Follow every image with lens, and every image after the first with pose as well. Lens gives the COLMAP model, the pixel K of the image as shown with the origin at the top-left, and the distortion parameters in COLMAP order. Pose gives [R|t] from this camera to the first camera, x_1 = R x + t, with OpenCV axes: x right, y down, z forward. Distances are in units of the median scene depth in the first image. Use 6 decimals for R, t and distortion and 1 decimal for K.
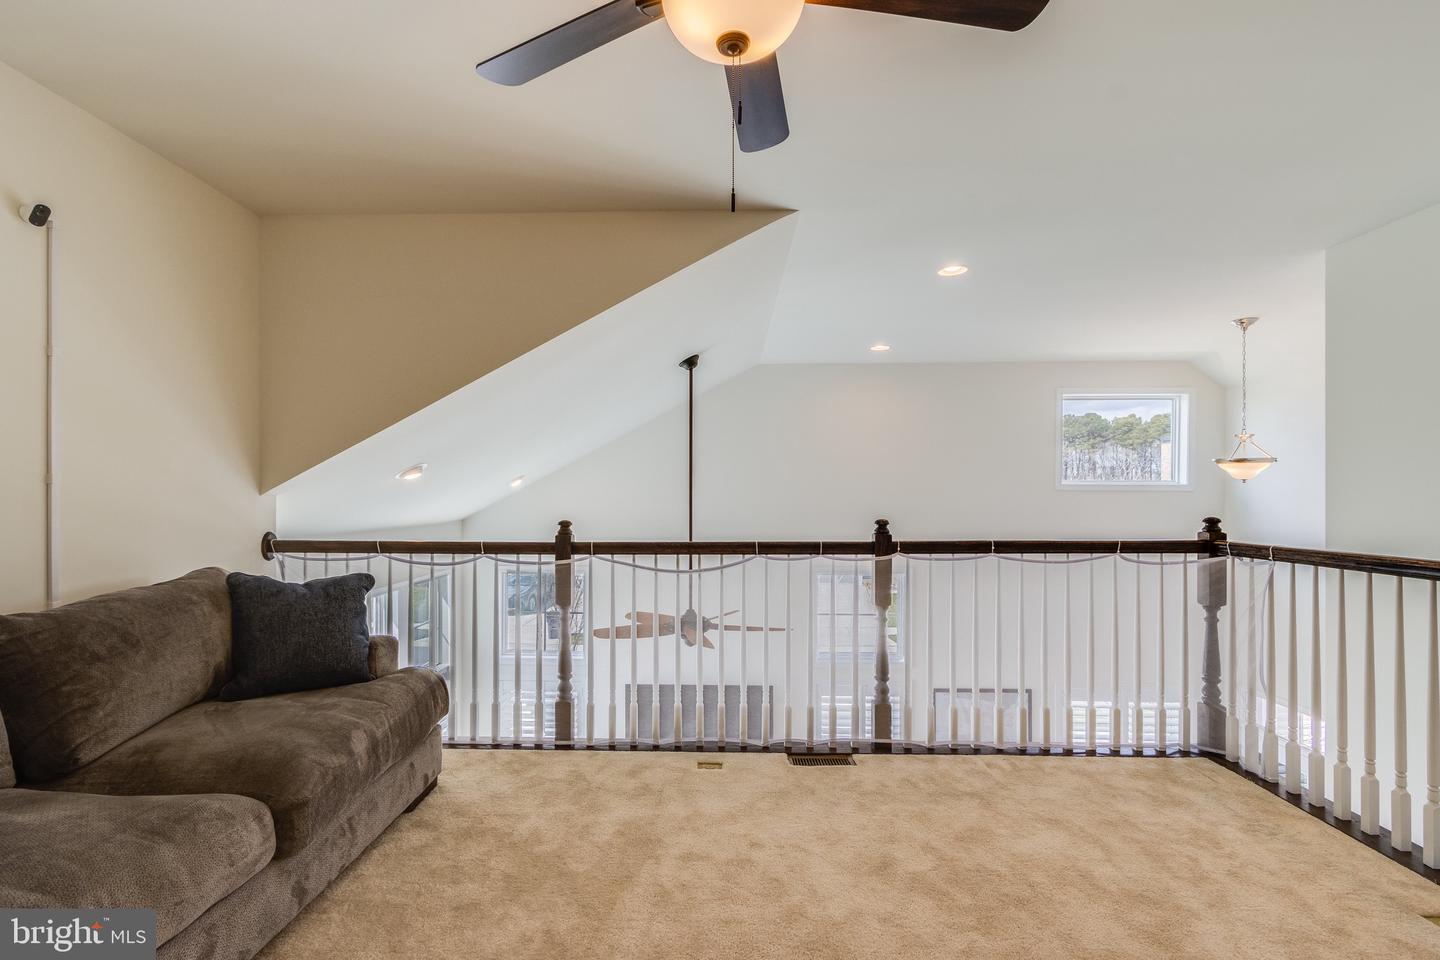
lens RADIAL K [[653.9, 0, 722.2], [0, 653.9, 494.4], [0, 0, 1]] dist [-0.002582, -0.000350]
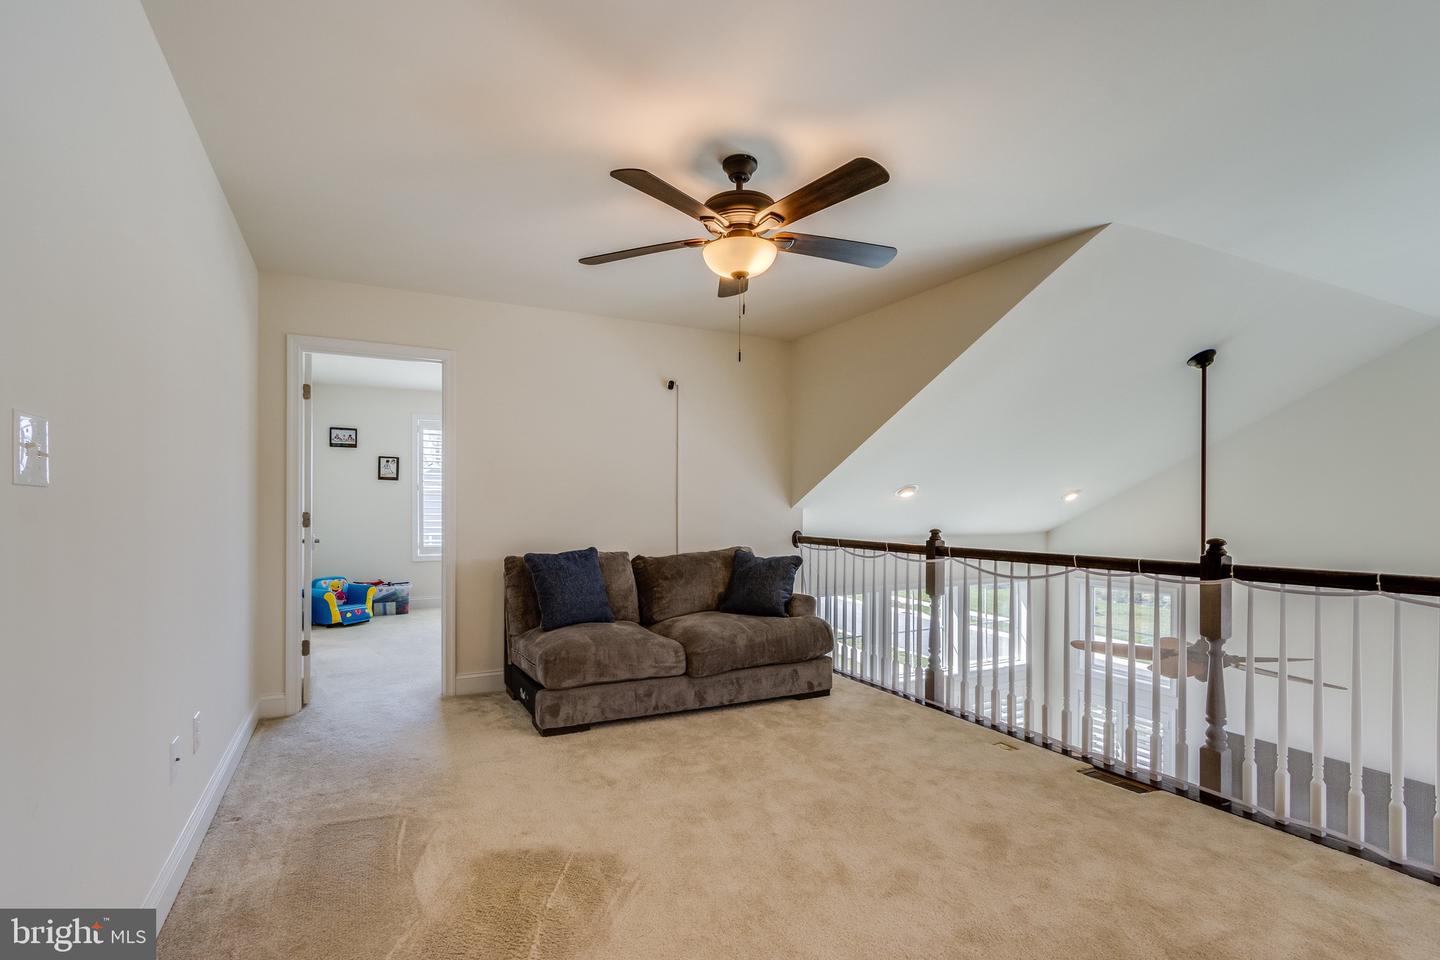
lens RADIAL K [[666.2, 0, 720.4], [0, 666.2, 500.4], [0, 0, 1]] dist [0.001510, 0.000147]
pose [[0.514497, -0.005116, -0.857477, 0.663790], [-0.003744, 0.999959, -0.008212, -0.003523], [0.857484, 0.007435, 0.514457, -0.027577]]
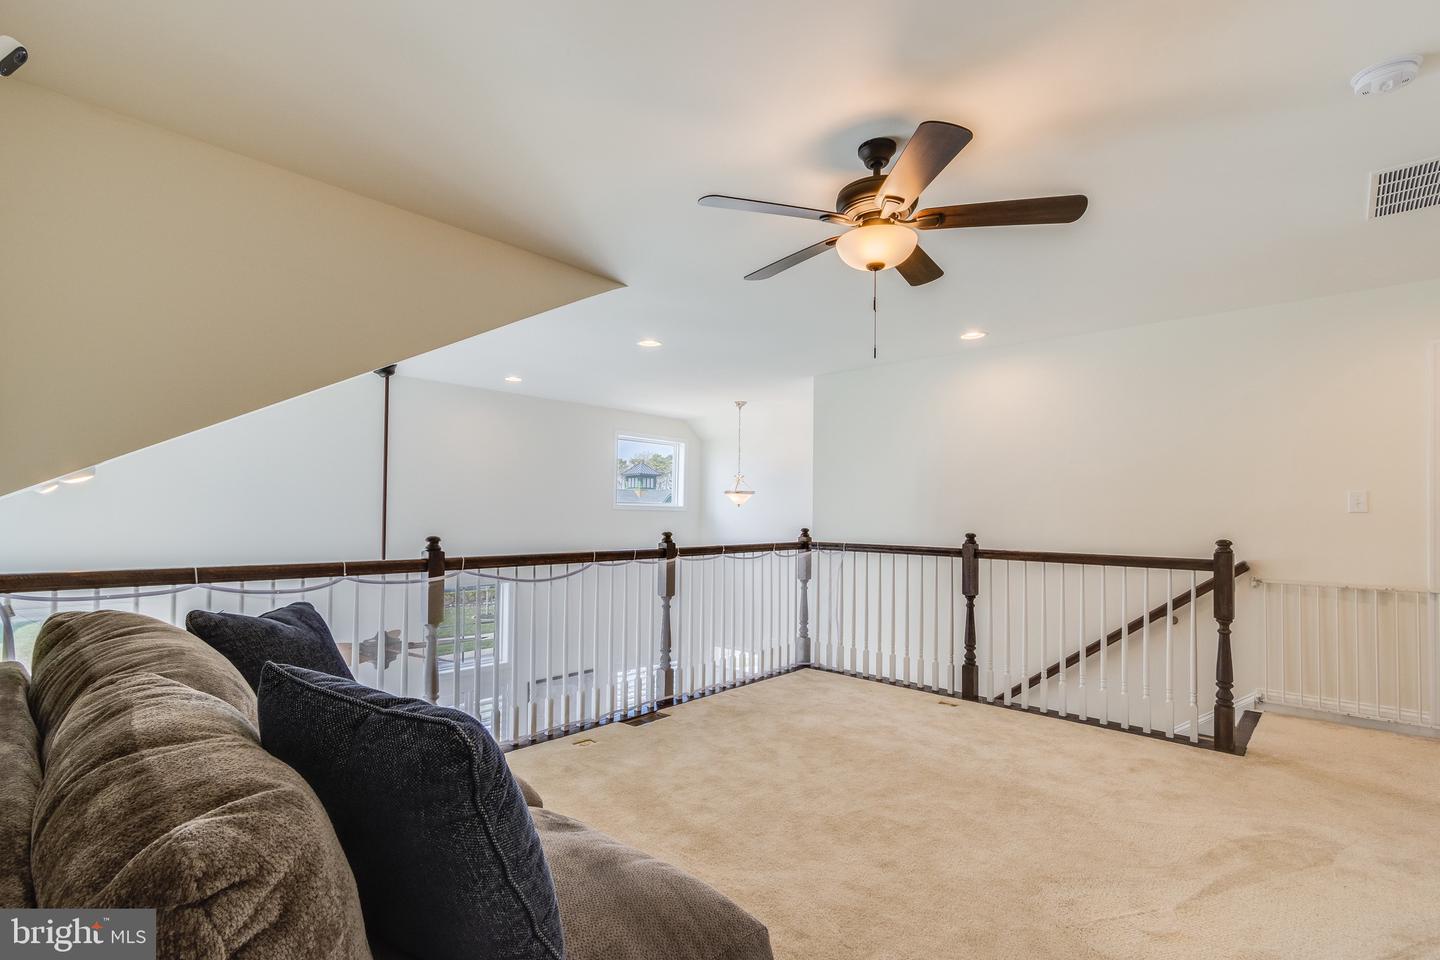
lens RADIAL K [[666.2, 0, 720.4], [0, 666.2, 500.4], [0, 0, 1]] dist [0.001510, 0.000147]
pose [[0.643235, 0.026780, 0.765201, -0.732895], [-0.013047, 0.999626, -0.024017, 0.004379], [-0.765558, 0.005465, 0.643344, 0.032690]]
